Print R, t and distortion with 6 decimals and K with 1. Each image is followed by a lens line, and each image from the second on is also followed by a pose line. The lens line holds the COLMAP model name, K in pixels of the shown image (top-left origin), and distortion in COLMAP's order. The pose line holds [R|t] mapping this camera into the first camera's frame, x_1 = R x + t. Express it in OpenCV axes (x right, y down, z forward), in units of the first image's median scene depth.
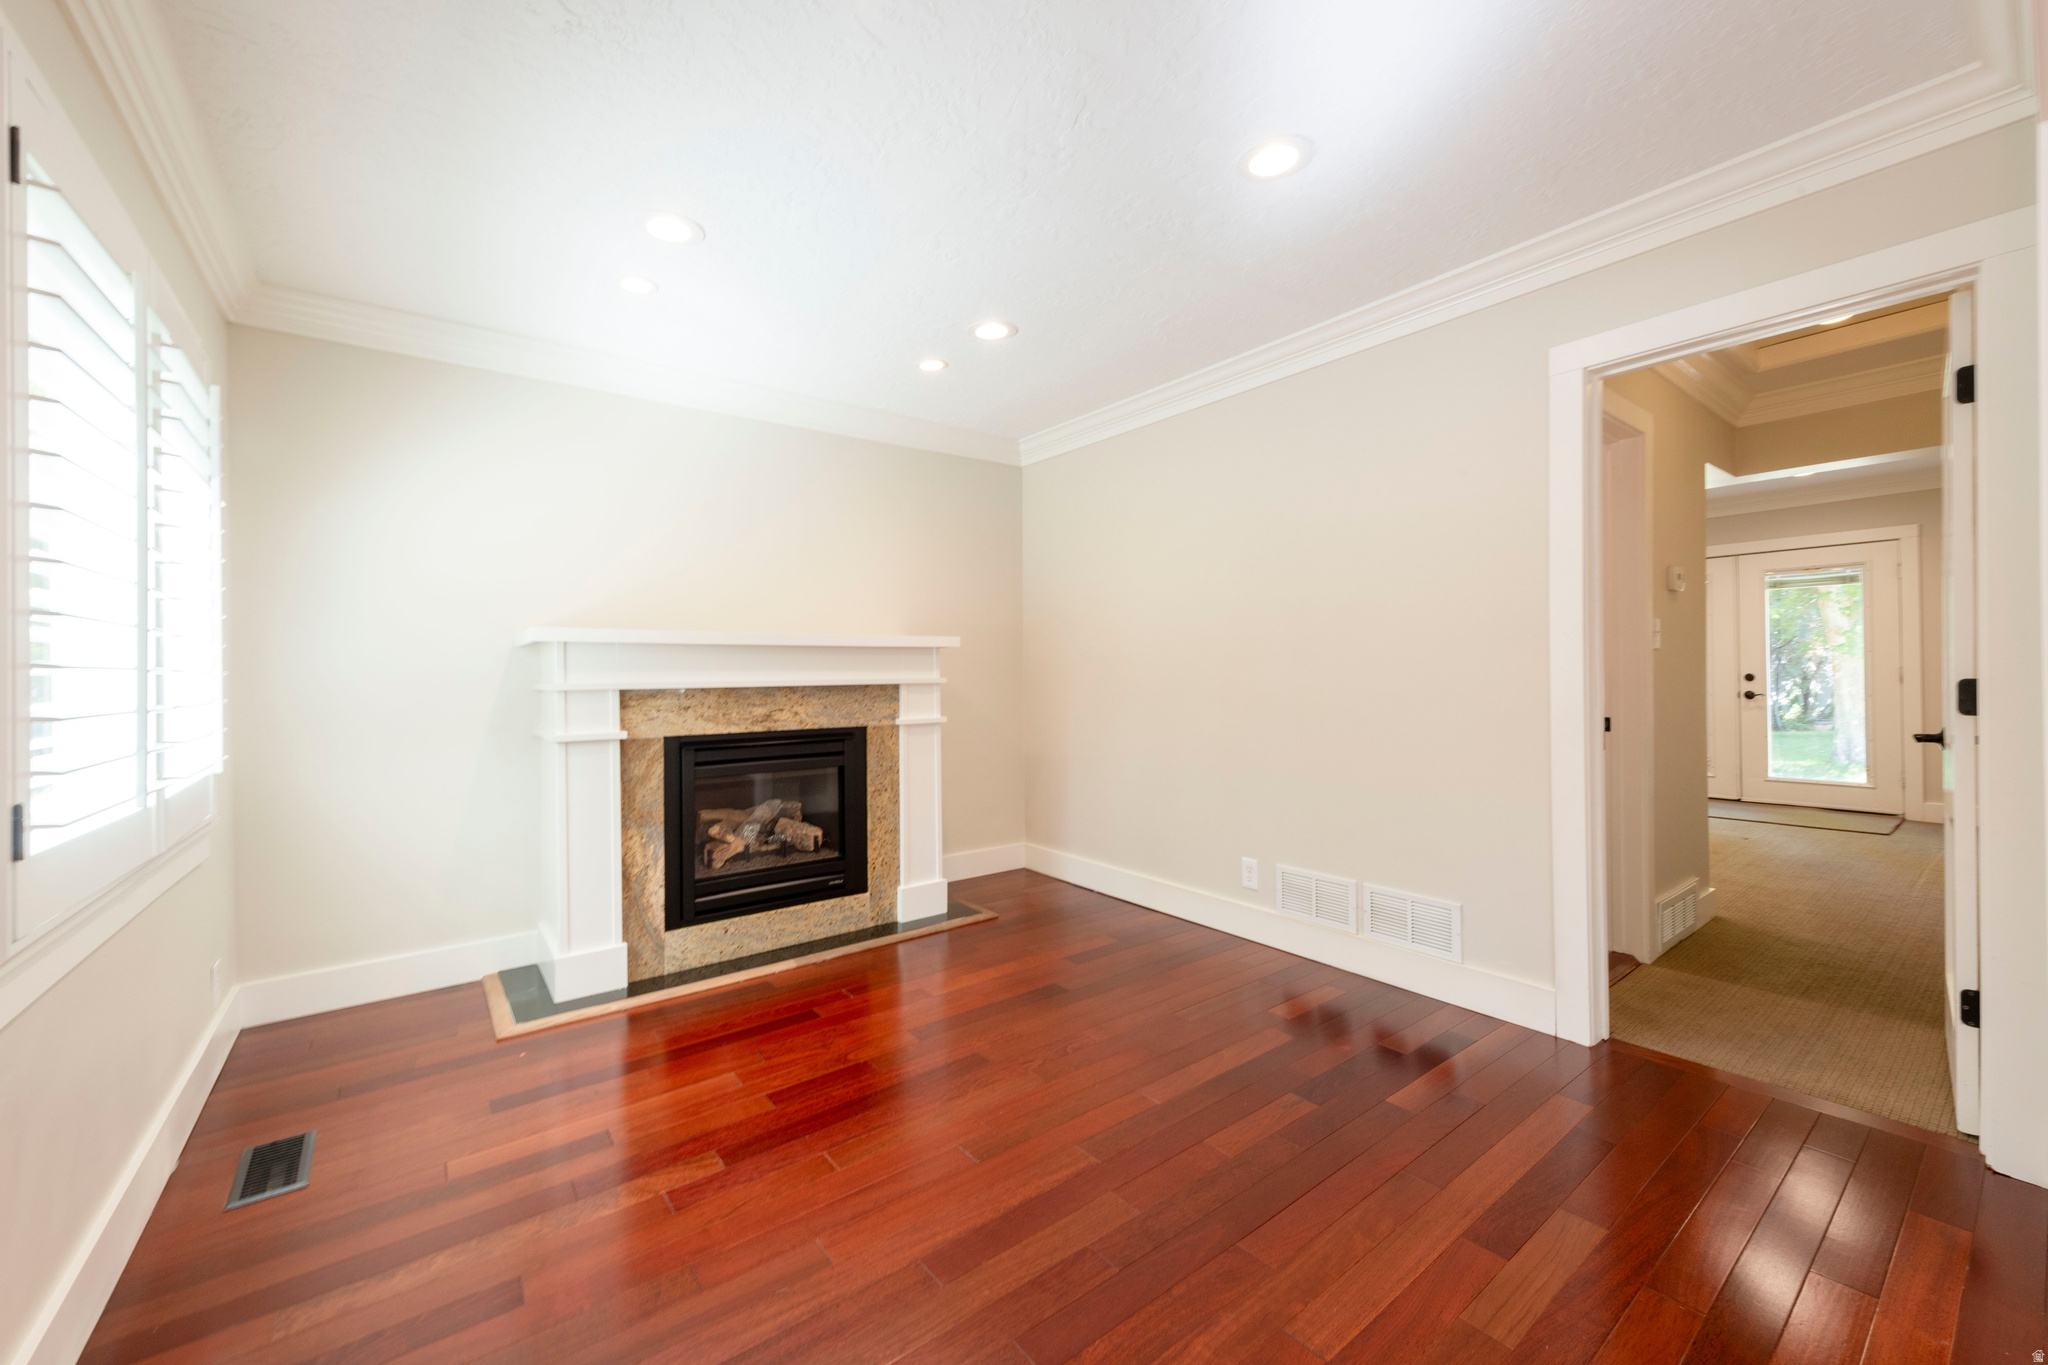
lens RADIAL K [[796.9, 0, 1025.1], [0, 796.9, 674.2], [0, 0, 1]] dist [0.011674, -0.000035]
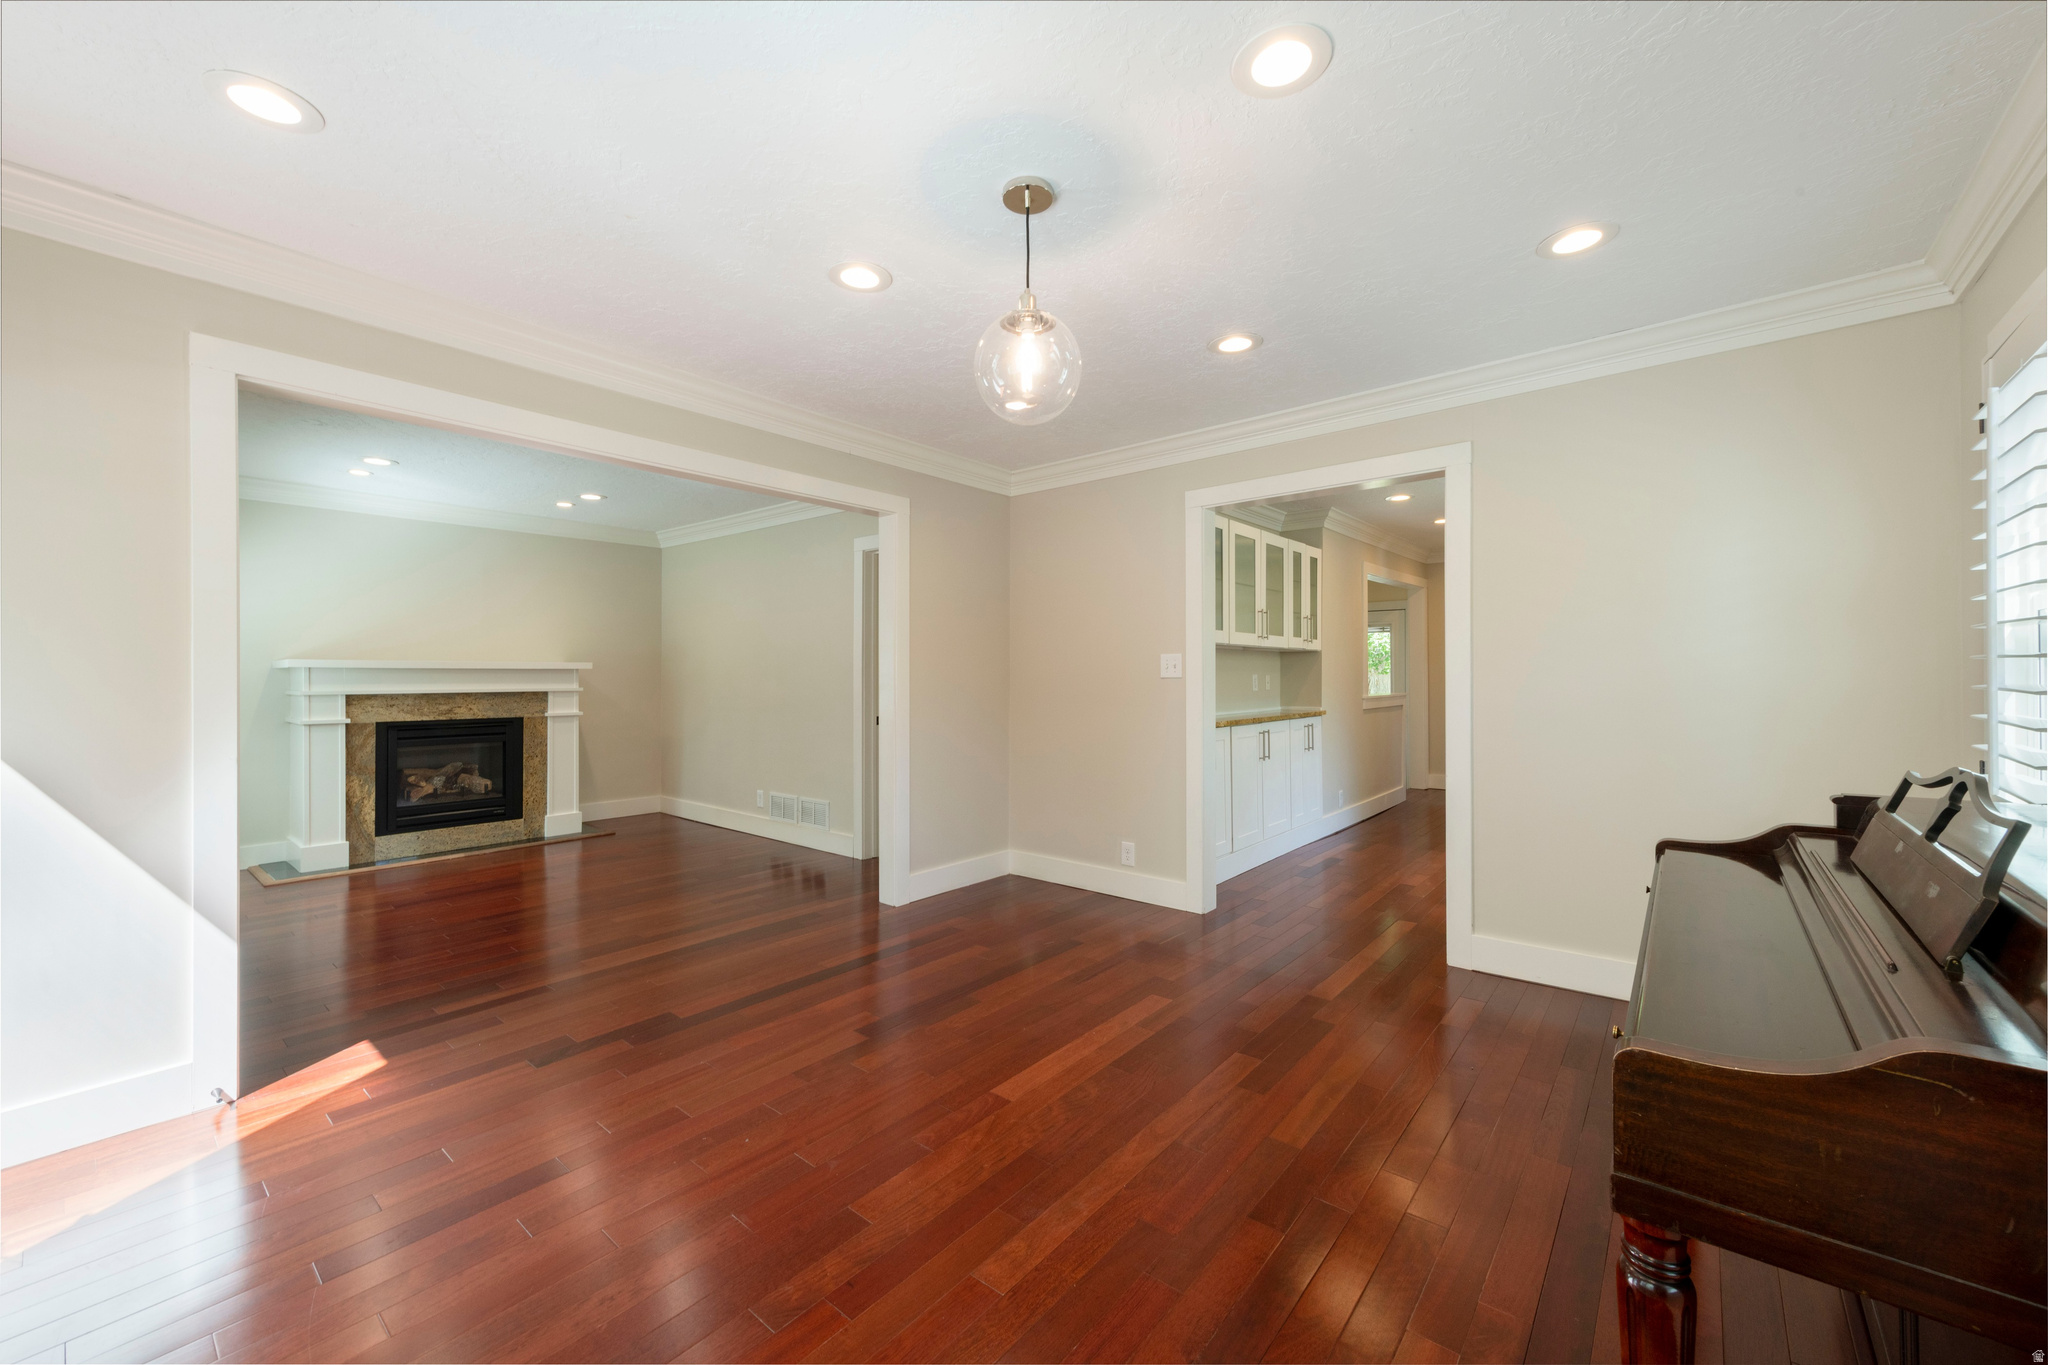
lens RADIAL K [[796.9, 0, 1025.1], [0, 796.9, 674.2], [0, 0, 1]] dist [0.011674, -0.000035]
pose [[0.974653, 0.009678, 0.223512, 0.479014], [-0.008713, 0.999948, -0.005302, -0.025771], [-0.223552, 0.003220, 0.974687, -0.914294]]
